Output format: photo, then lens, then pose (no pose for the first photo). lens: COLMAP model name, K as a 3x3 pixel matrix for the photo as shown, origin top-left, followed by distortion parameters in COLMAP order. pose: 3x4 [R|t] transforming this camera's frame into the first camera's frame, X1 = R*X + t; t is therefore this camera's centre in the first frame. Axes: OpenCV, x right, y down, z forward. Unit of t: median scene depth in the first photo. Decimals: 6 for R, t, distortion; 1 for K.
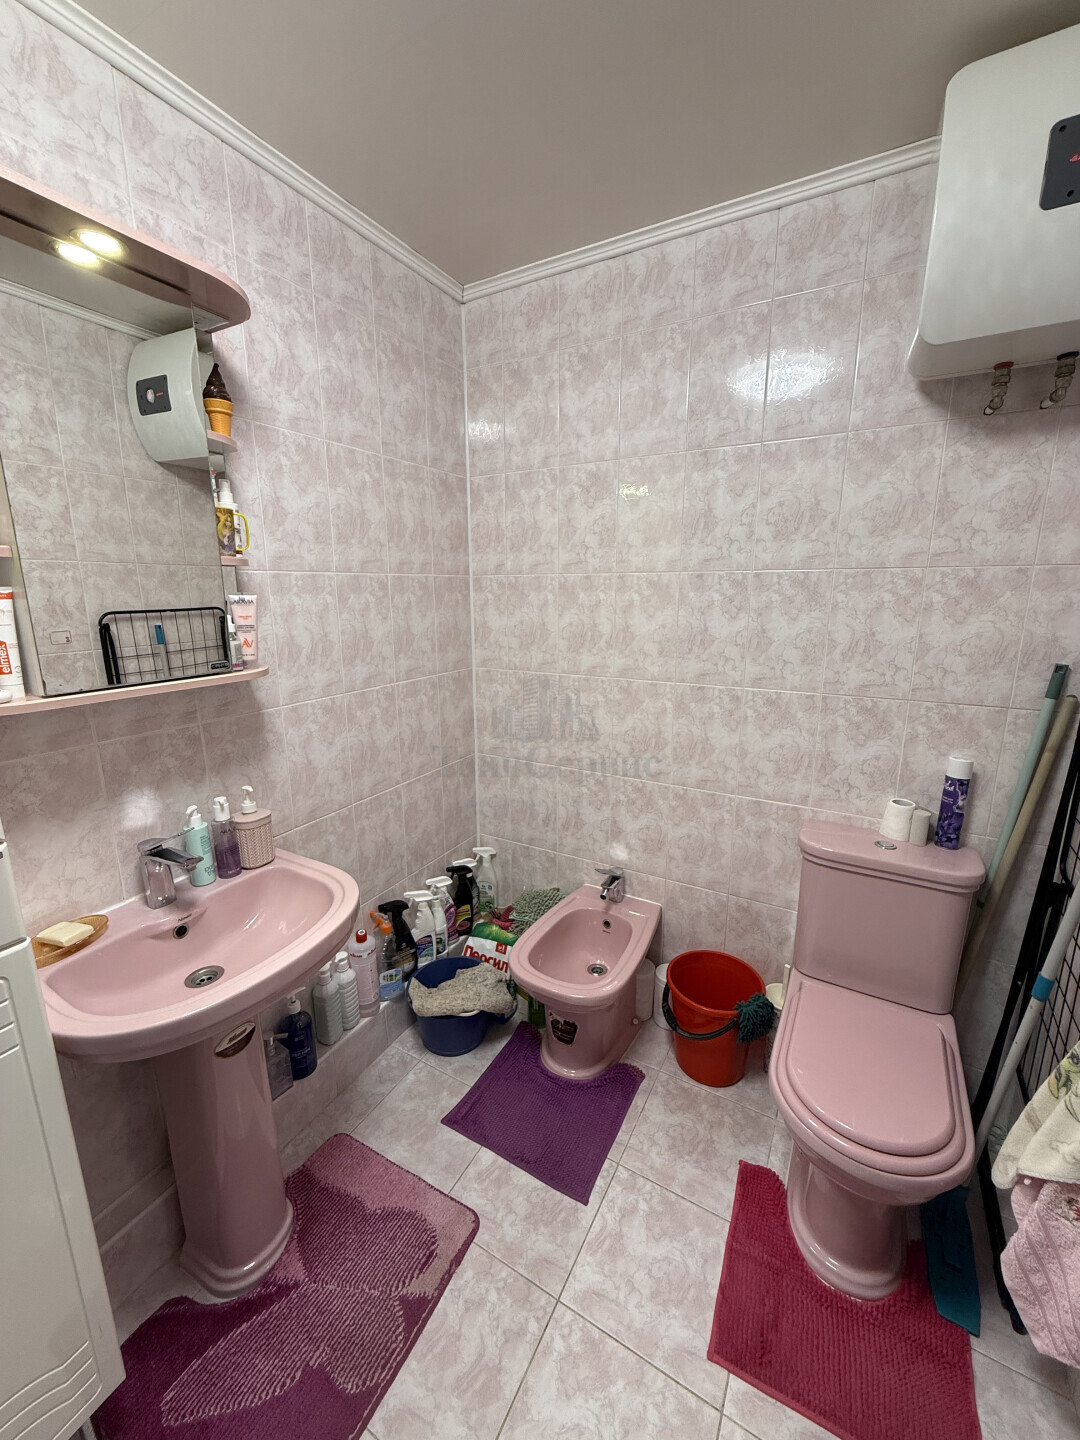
lens RADIAL K [[571.8, 0, 537.7], [0, 571.8, 713.7], [0, 0, 1]] dist [-0.000385, 0.000475]
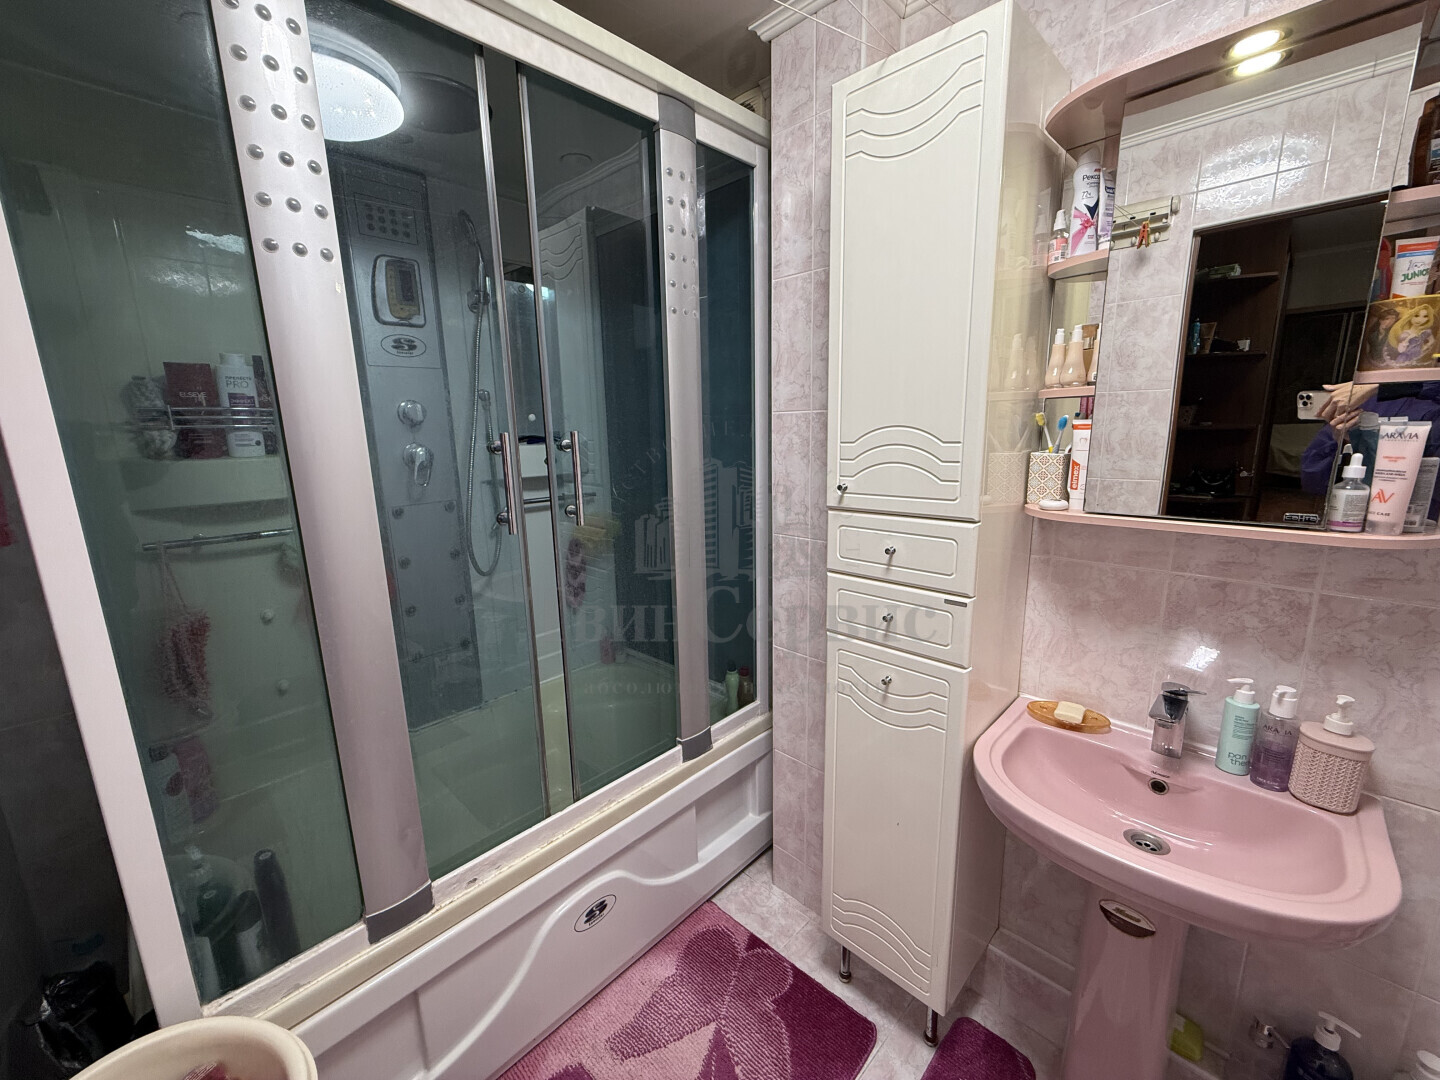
lens RADIAL K [[571.8, 0, 715.2], [0, 571.8, 542.7], [0, 0, 1]] dist [-0.000385, 0.000475]
pose [[-0.248157, 0.202735, -0.947268, 0.364944], [-0.191227, 0.948362, 0.253066, -0.095806], [0.949658, 0.243944, -0.196574, 0.411408]]
